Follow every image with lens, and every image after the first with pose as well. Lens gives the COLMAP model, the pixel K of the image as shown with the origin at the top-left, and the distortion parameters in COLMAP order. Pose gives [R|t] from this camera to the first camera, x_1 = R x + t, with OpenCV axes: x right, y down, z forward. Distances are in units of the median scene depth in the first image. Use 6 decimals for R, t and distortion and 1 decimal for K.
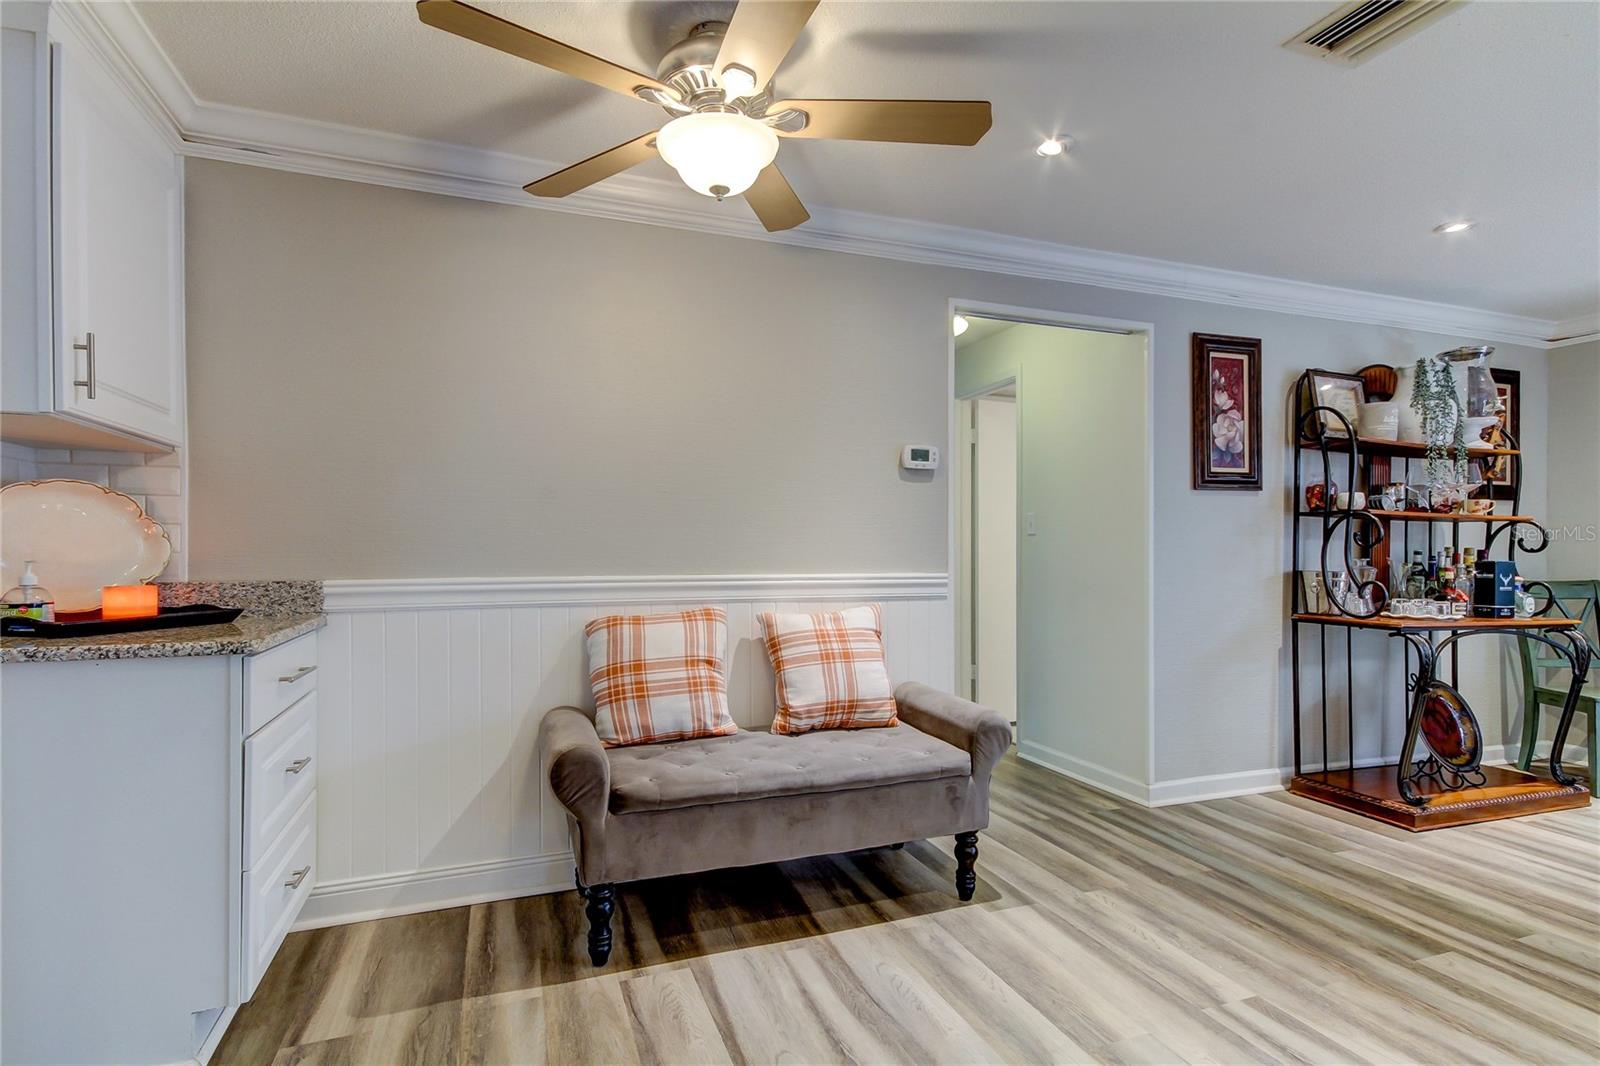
lens RADIAL K [[778.6, 0, 800.3], [0, 778.6, 560.2], [0, 0, 1]] dist [0.012300, 0.000118]
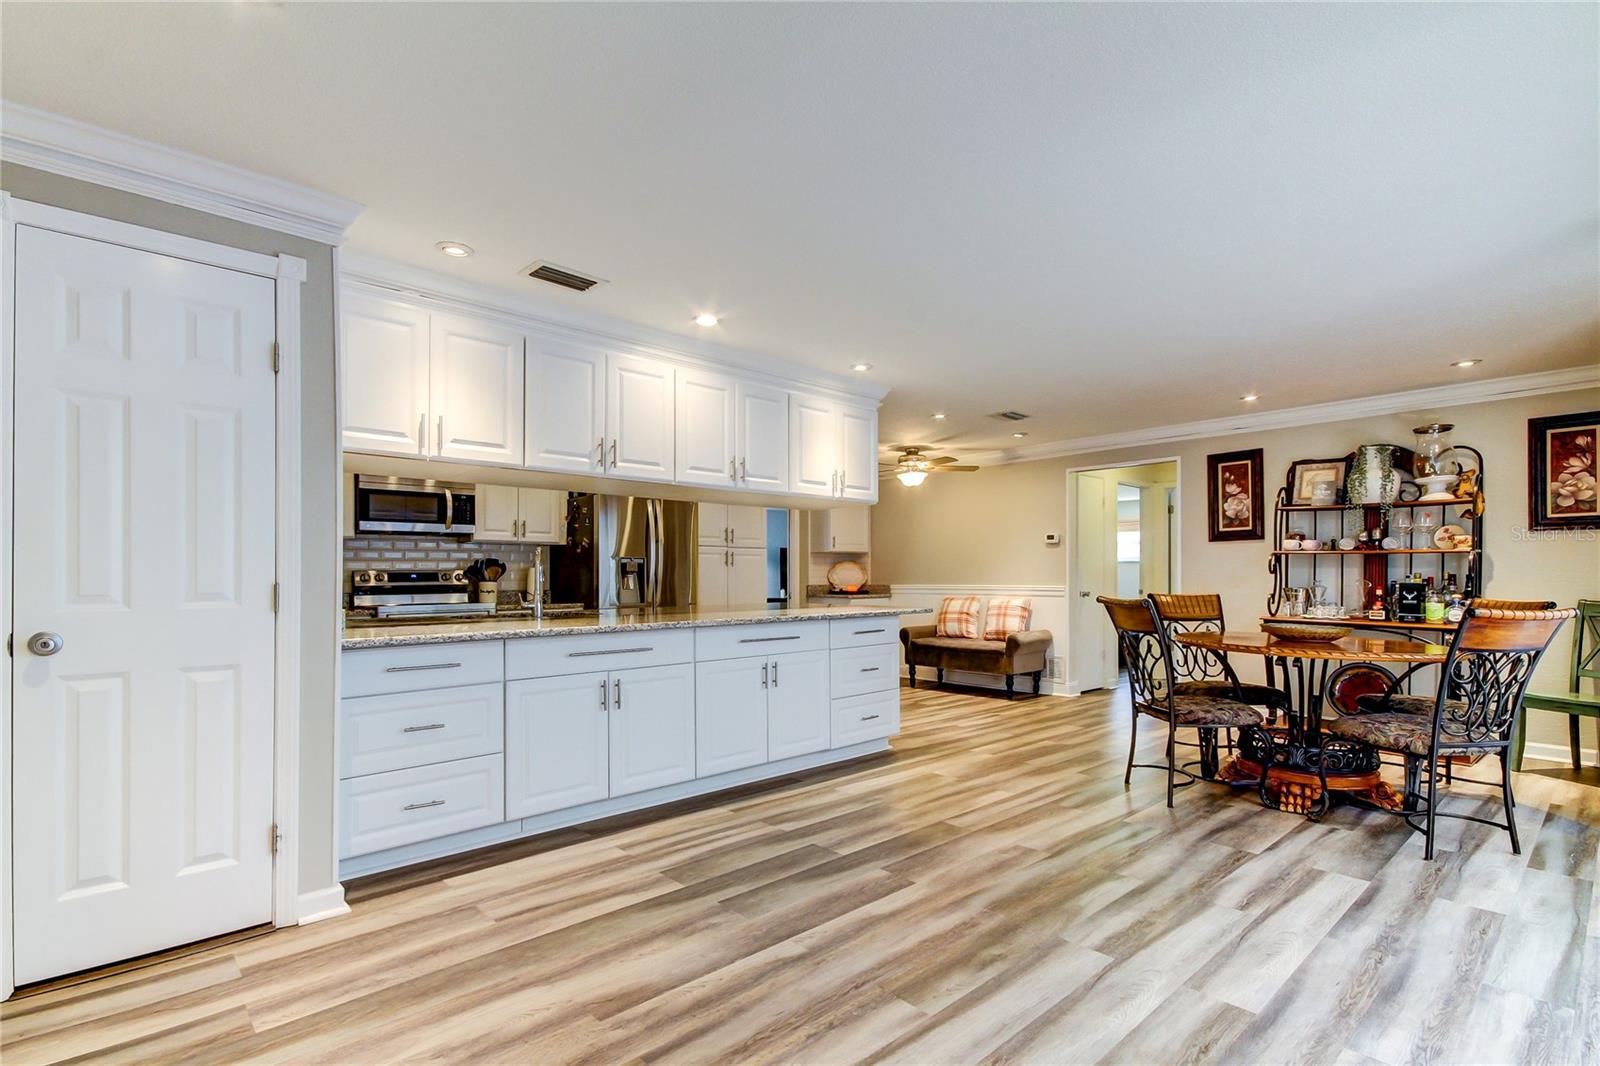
lens RADIAL K [[718.0, 0, 803.0], [0, 718.0, 570.8], [0, 0, 1]] dist [0.013638, -0.000877]
pose [[0.382821, -0.010172, -0.923767, 2.196610], [-0.004676, 0.999905, -0.012948, 0.003249], [0.923811, 0.009276, 0.382737, -0.656218]]
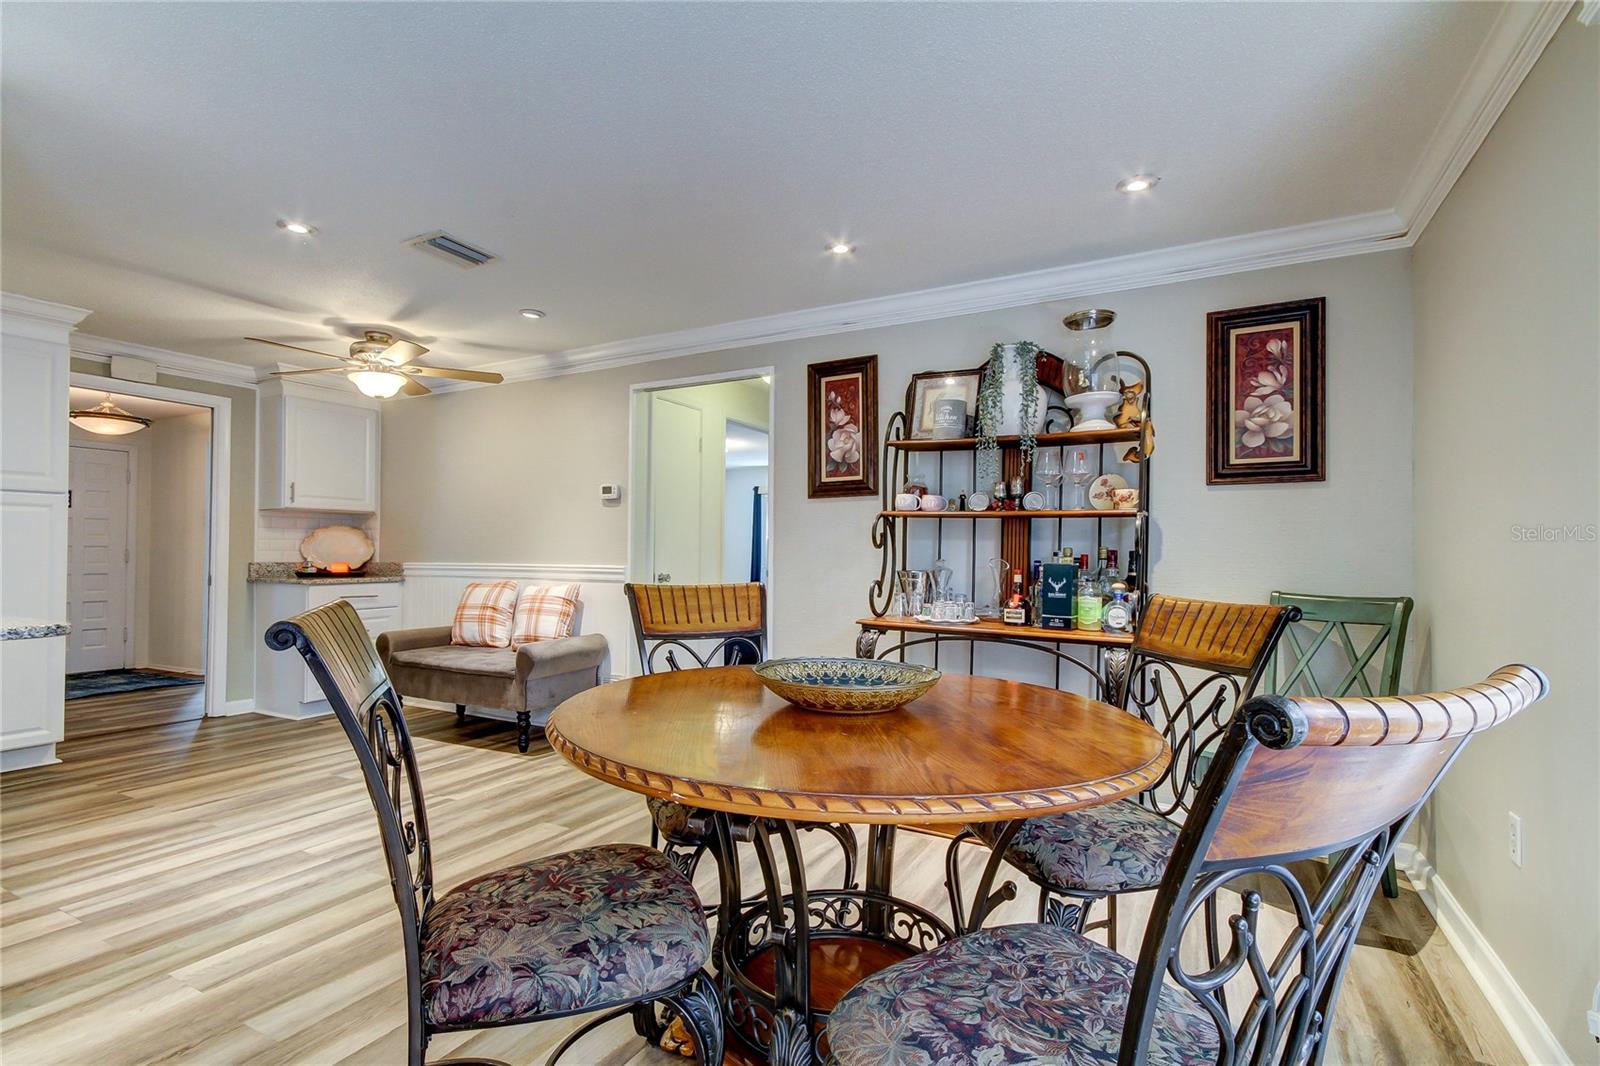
lens RADIAL K [[747.0, 0, 776.0], [0, 747.0, 543.1], [0, 0, 1]] dist [0.014558, 0.000686]
pose [[0.656658, -0.007665, -0.754149, 1.714373], [-0.010614, 0.999755, -0.019403, -0.002082], [0.754114, 0.020746, 0.656416, 0.303694]]
